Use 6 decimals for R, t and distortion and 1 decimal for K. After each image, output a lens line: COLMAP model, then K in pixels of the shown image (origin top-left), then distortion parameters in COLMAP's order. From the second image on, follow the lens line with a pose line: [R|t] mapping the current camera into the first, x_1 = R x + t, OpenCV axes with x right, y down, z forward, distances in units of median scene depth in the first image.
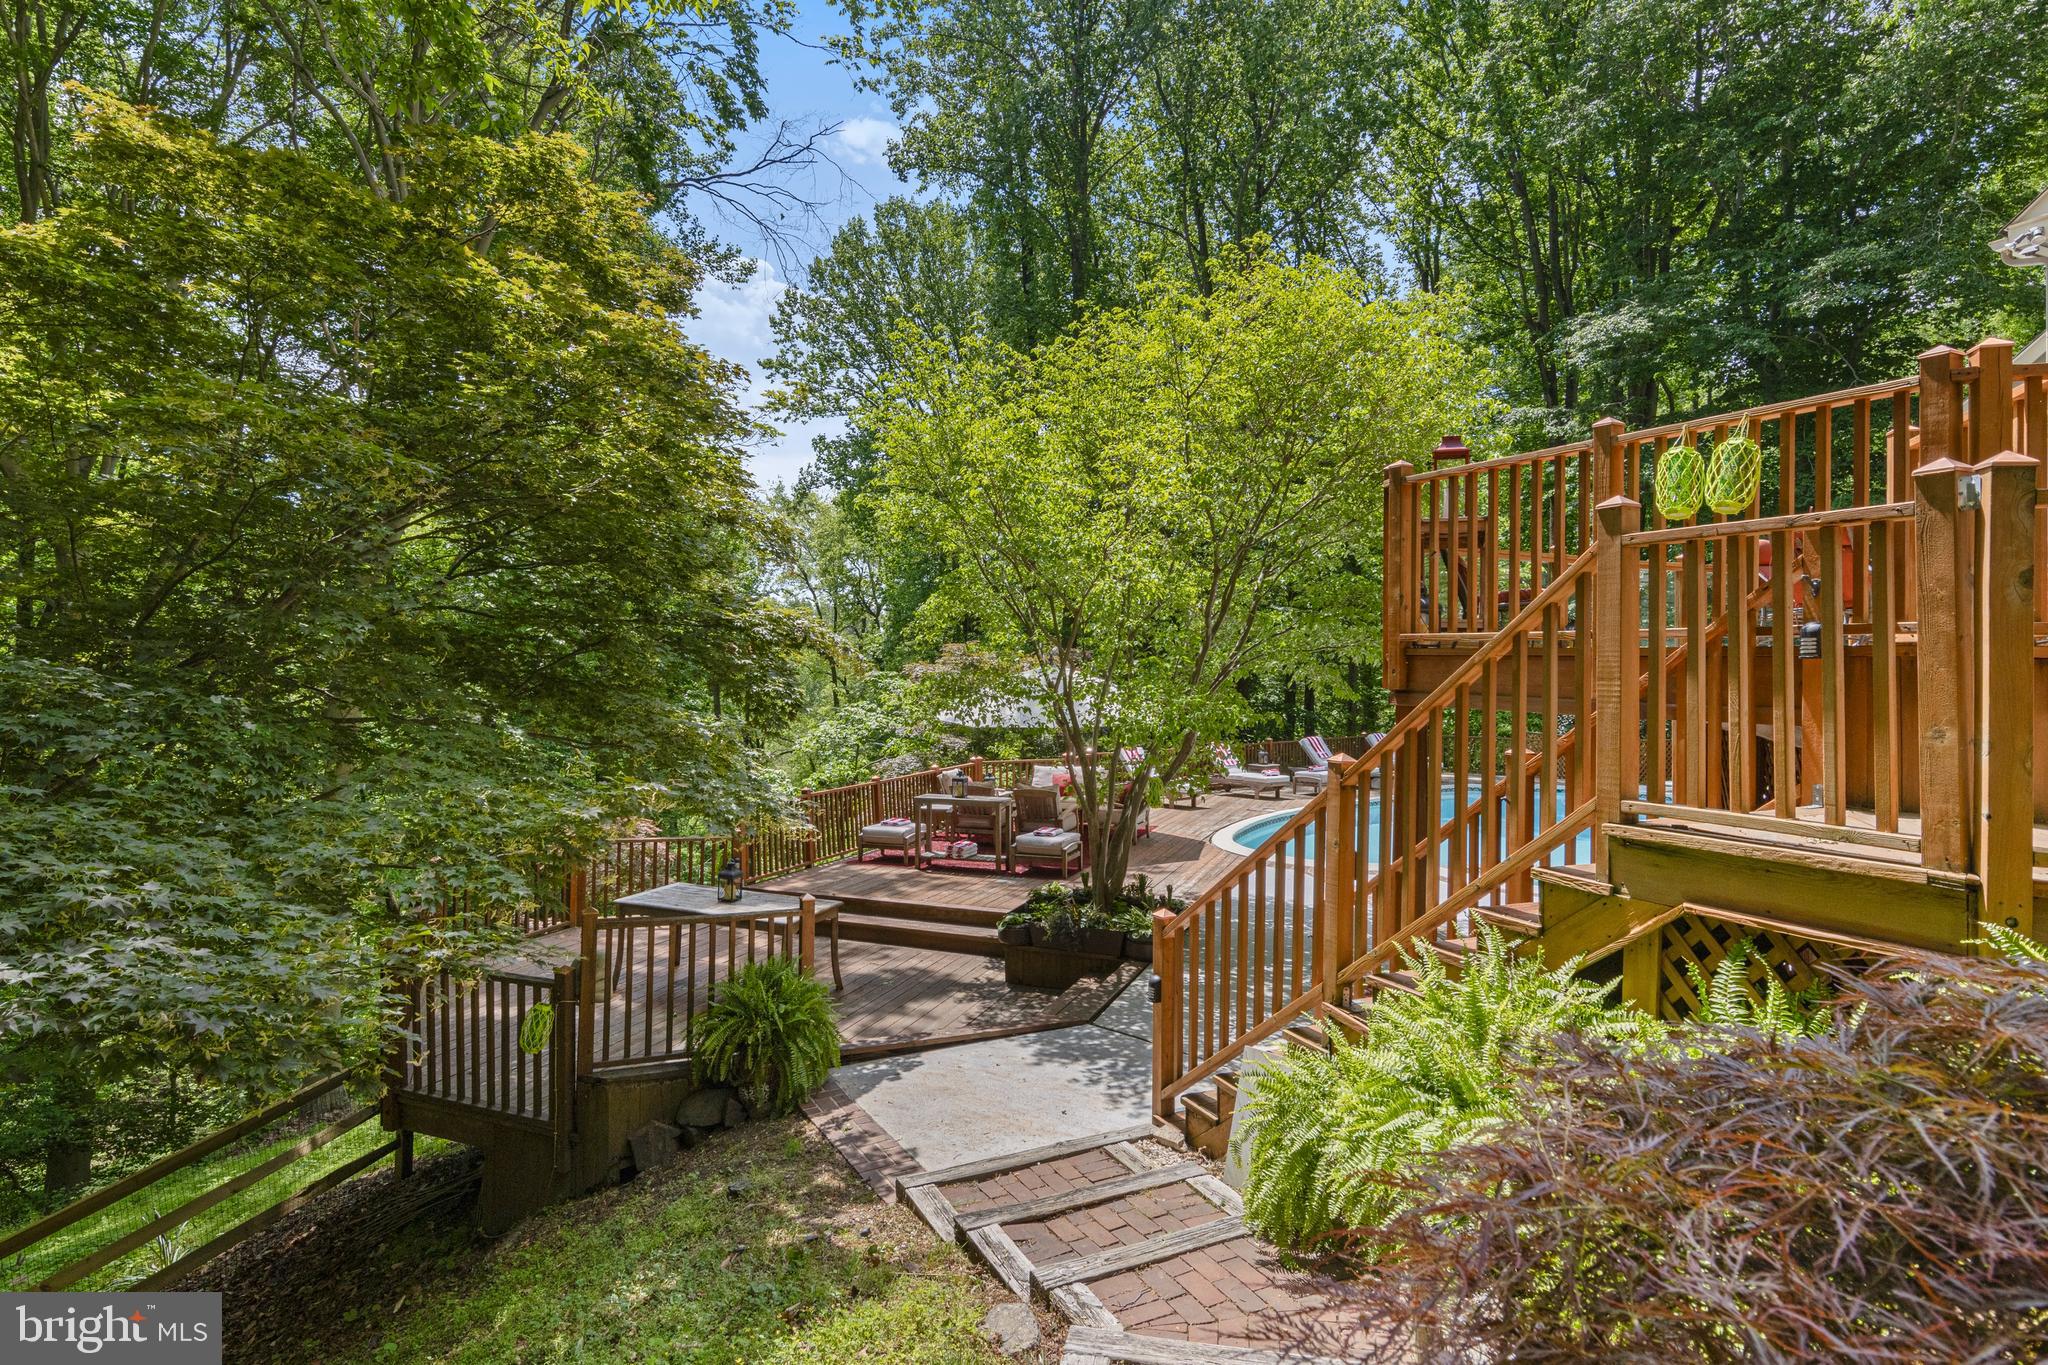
lens RADIAL K [[1089.9, 0, 1015.8], [0, 1089.9, 674.6], [0, 0, 1]] dist [-0.002331, -0.000125]
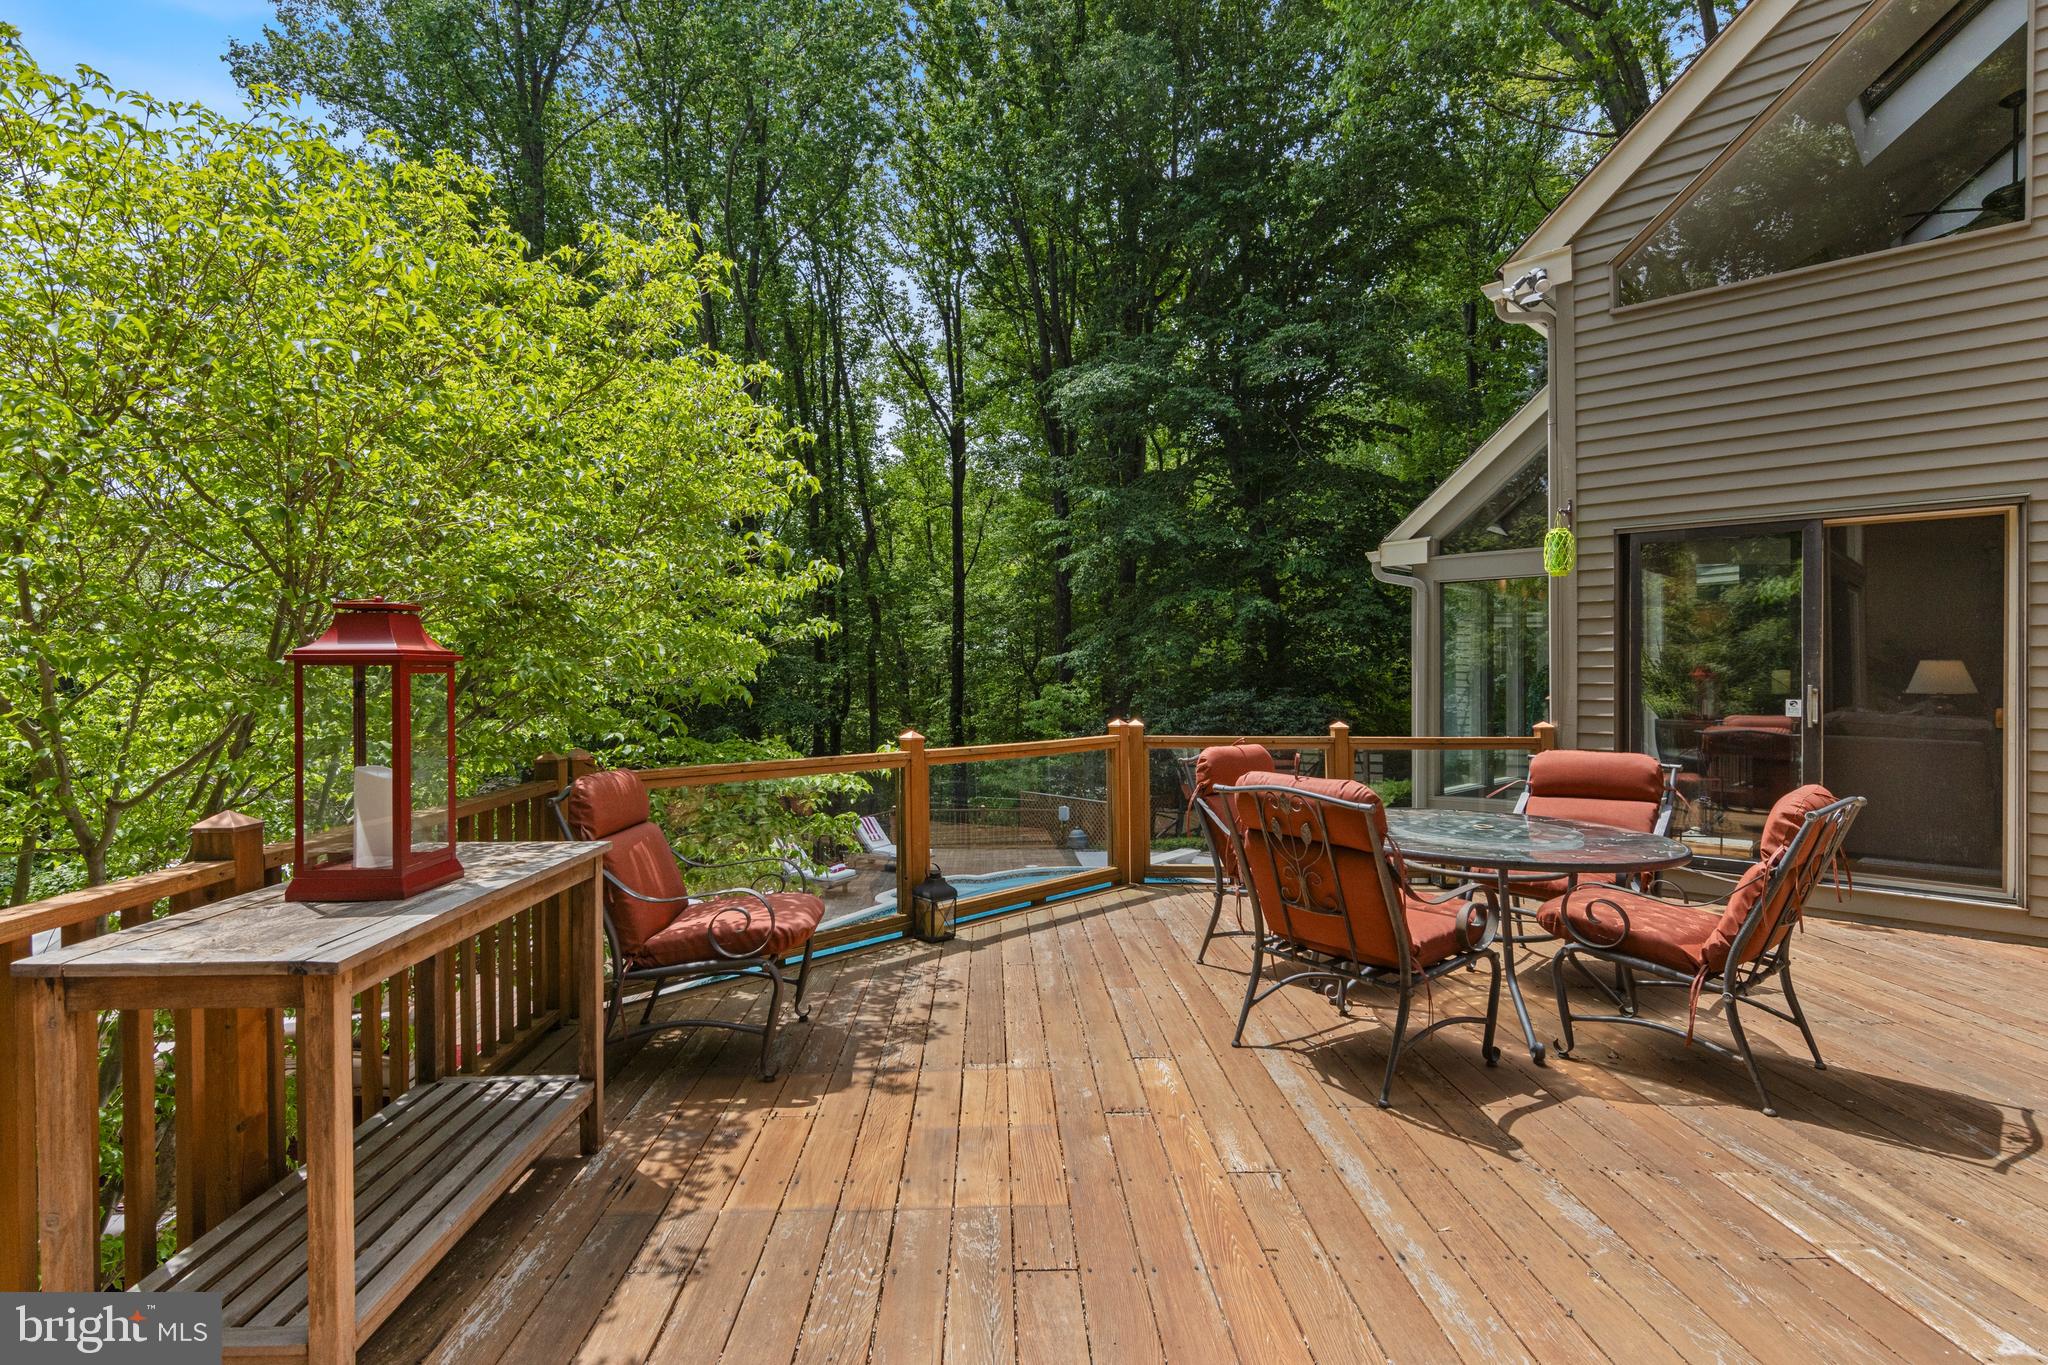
lens RADIAL K [[977.3, 0, 1024.0], [0, 977.3, 682.5], [0, 0, 1]] dist [0.013726, -0.000121]
pose [[0.926130, -0.026304, 0.376286, 0.115907], [0.022636, 0.999643, 0.014167, -0.048362], [-0.376525, -0.004603, 0.926395, 0.161646]]
